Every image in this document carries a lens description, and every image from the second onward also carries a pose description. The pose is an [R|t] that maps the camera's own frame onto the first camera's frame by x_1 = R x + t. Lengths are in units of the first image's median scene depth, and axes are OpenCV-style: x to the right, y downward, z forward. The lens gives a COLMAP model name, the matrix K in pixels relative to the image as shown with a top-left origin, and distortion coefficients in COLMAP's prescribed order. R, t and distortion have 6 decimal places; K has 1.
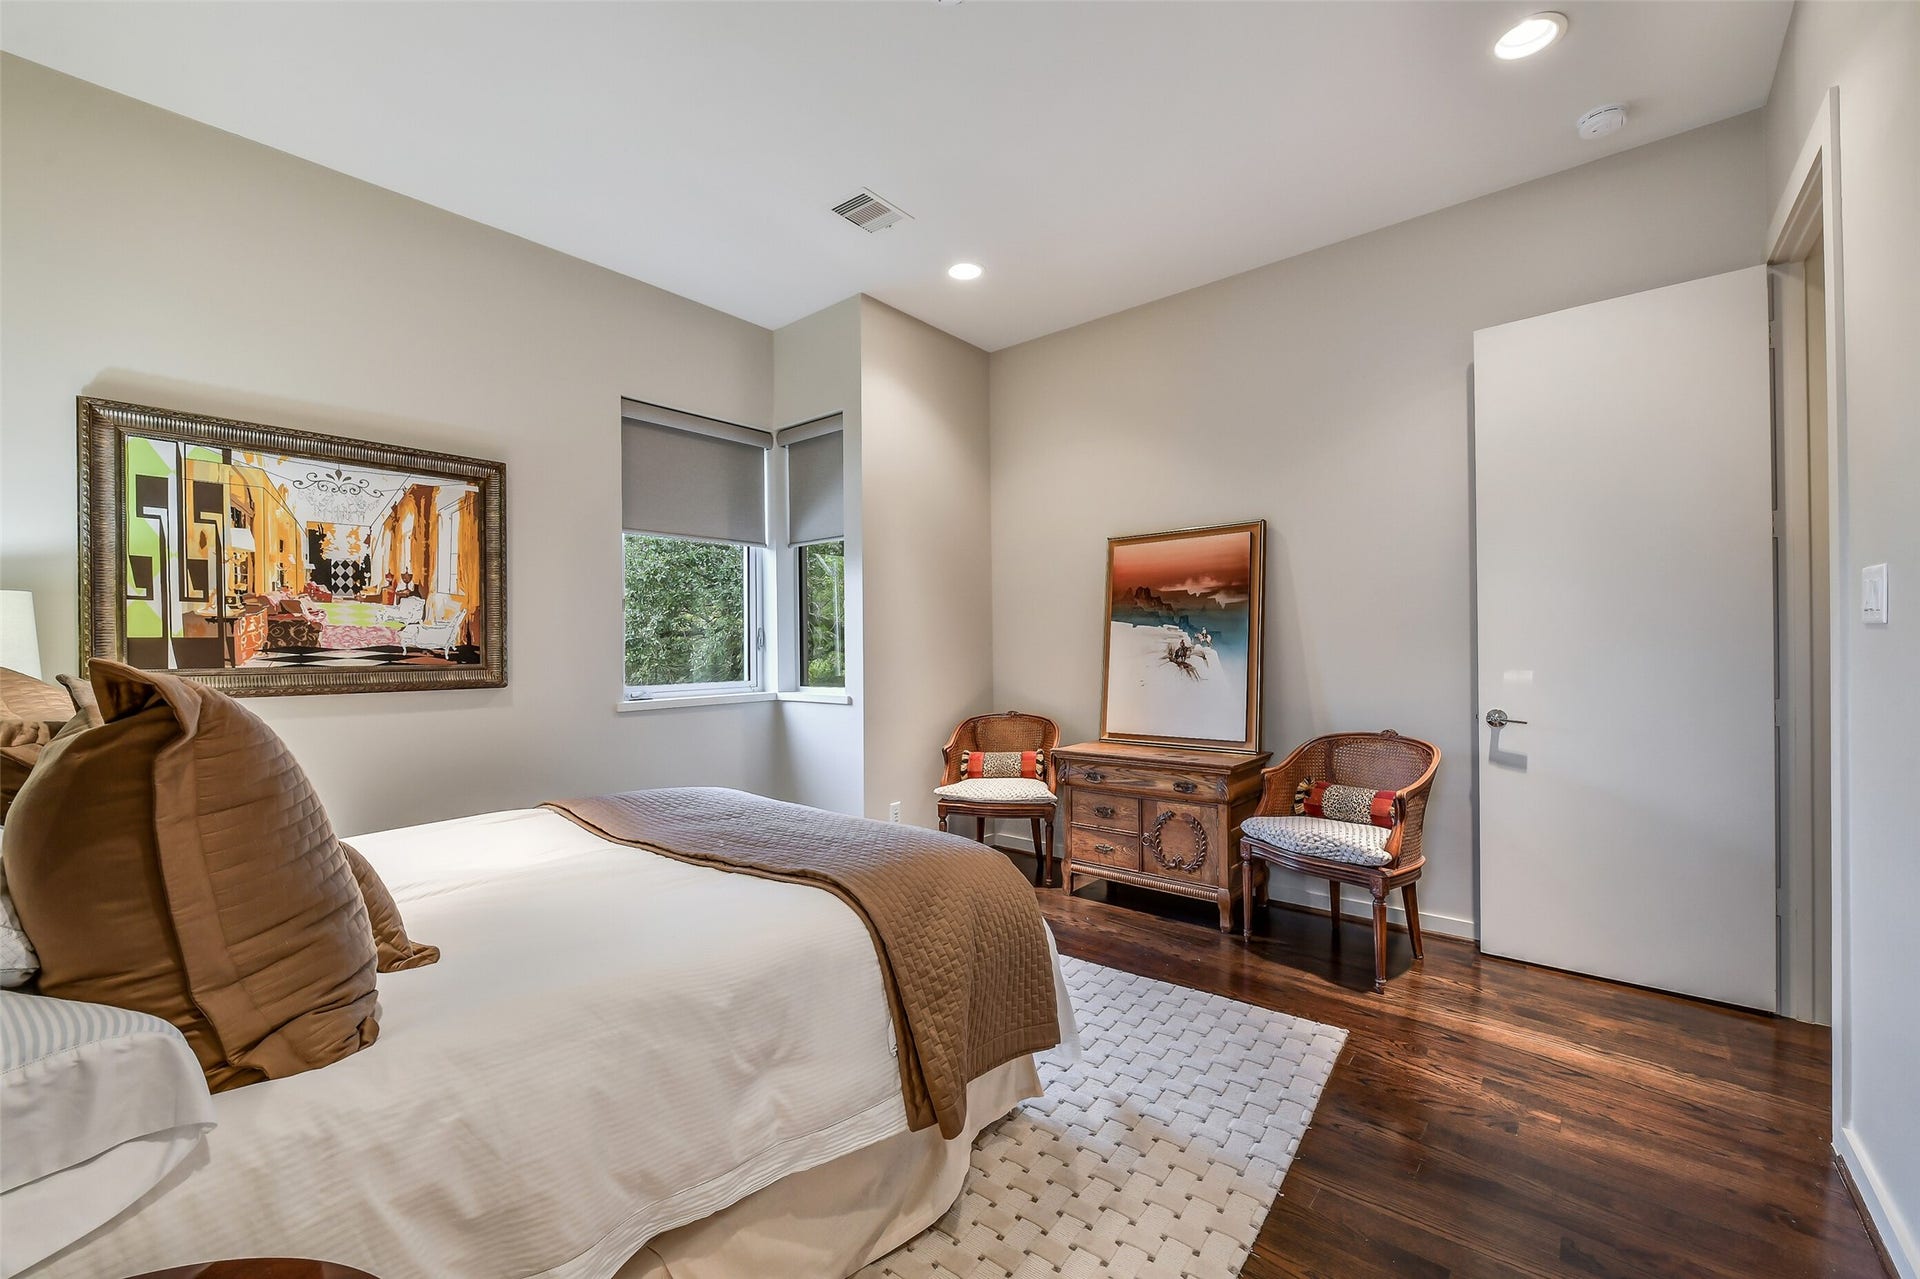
lens RADIAL K [[769.2, 0, 962.9], [0, 769.2, 640.6], [0, 0, 1]] dist [-0.010909, -0.000010]
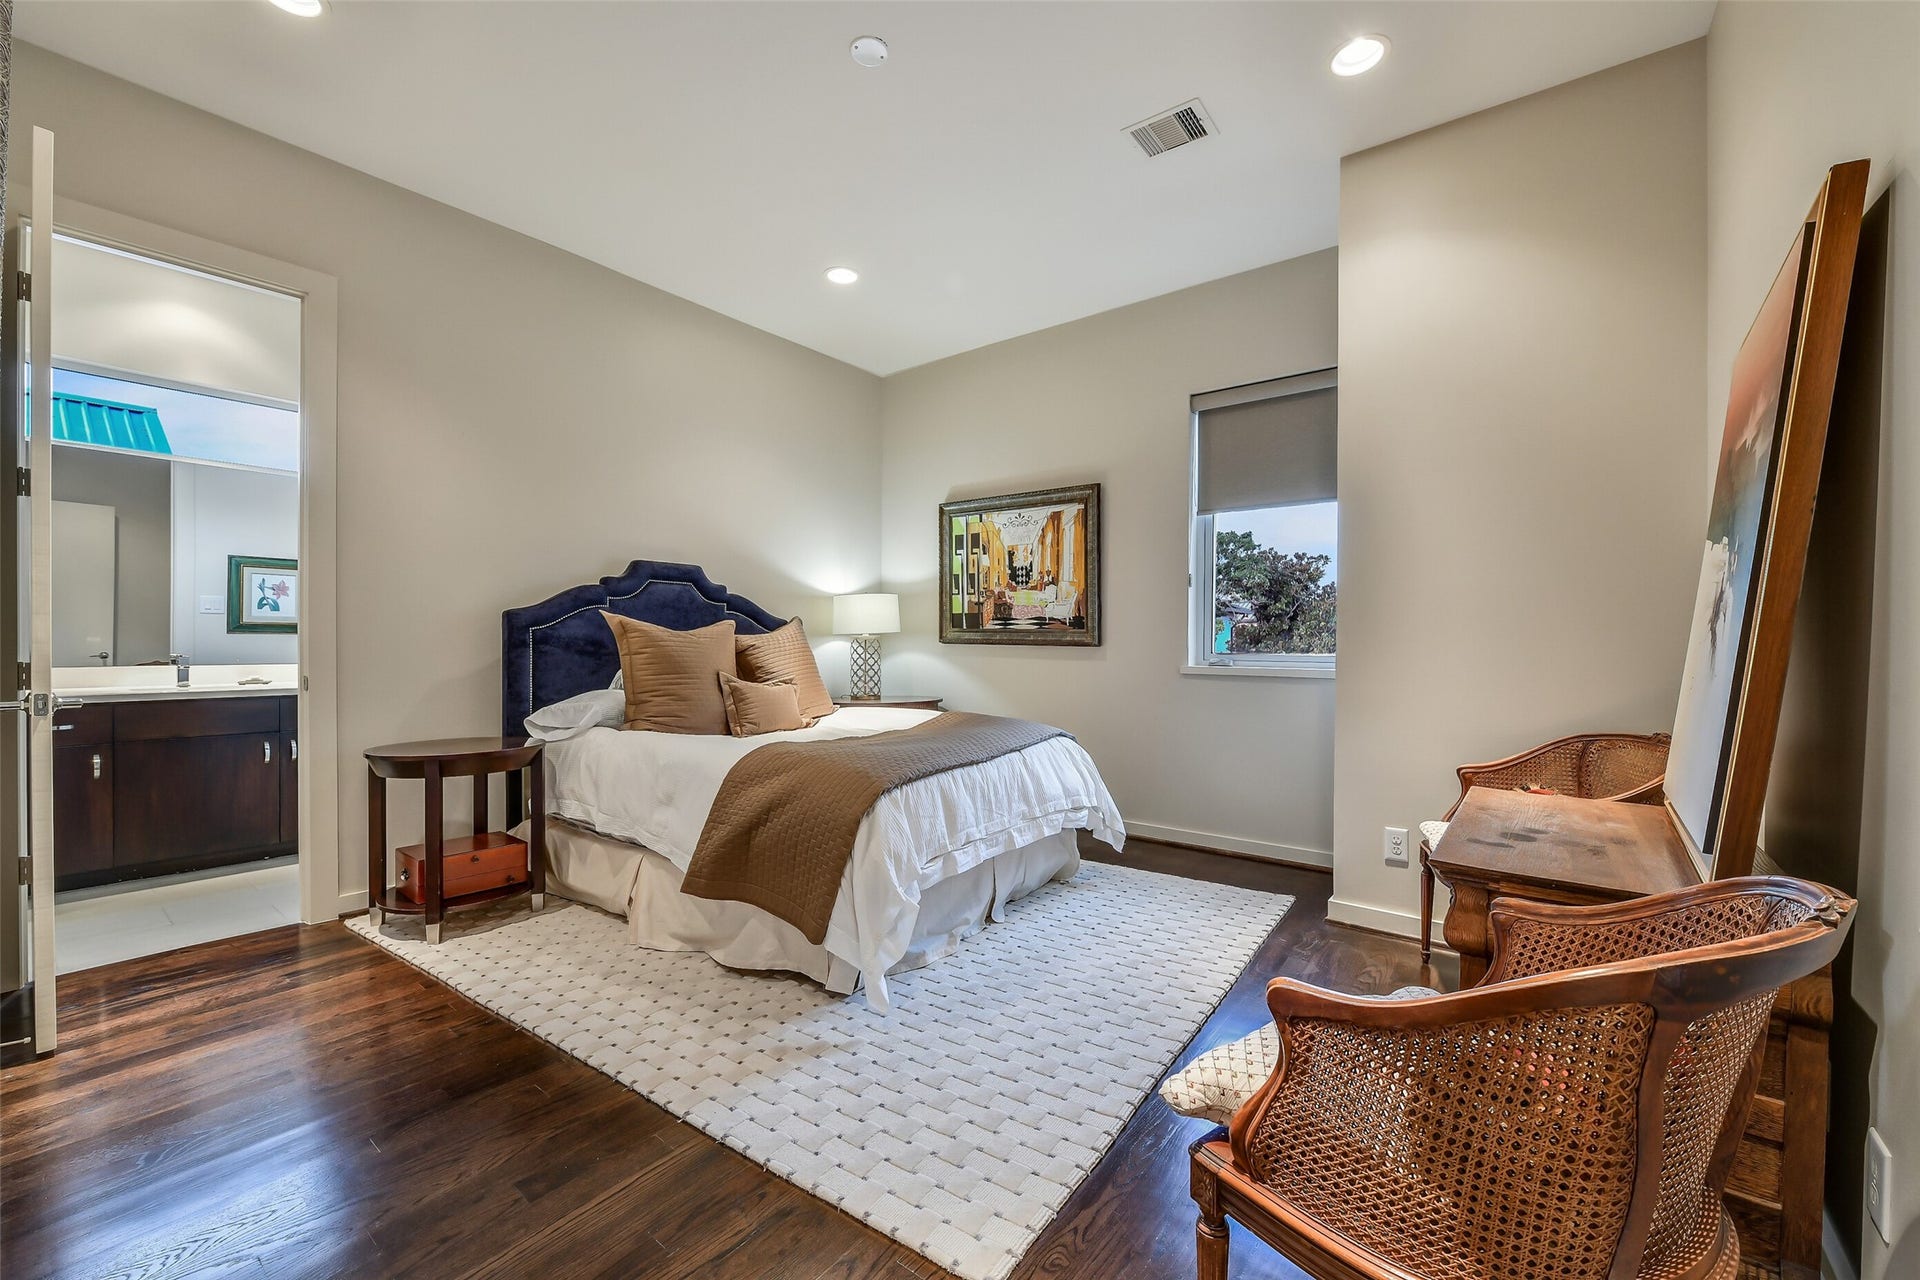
lens RADIAL K [[769.2, 0, 964.8], [0, 769.2, 640.9], [0, 0, 1]] dist [-0.010909, -0.000010]
pose [[0.033114, 0.013418, -0.999362, 0.896828], [-0.001643, 0.999909, 0.013371, 0.038141], [0.999450, 0.001199, 0.033133, 0.832126]]
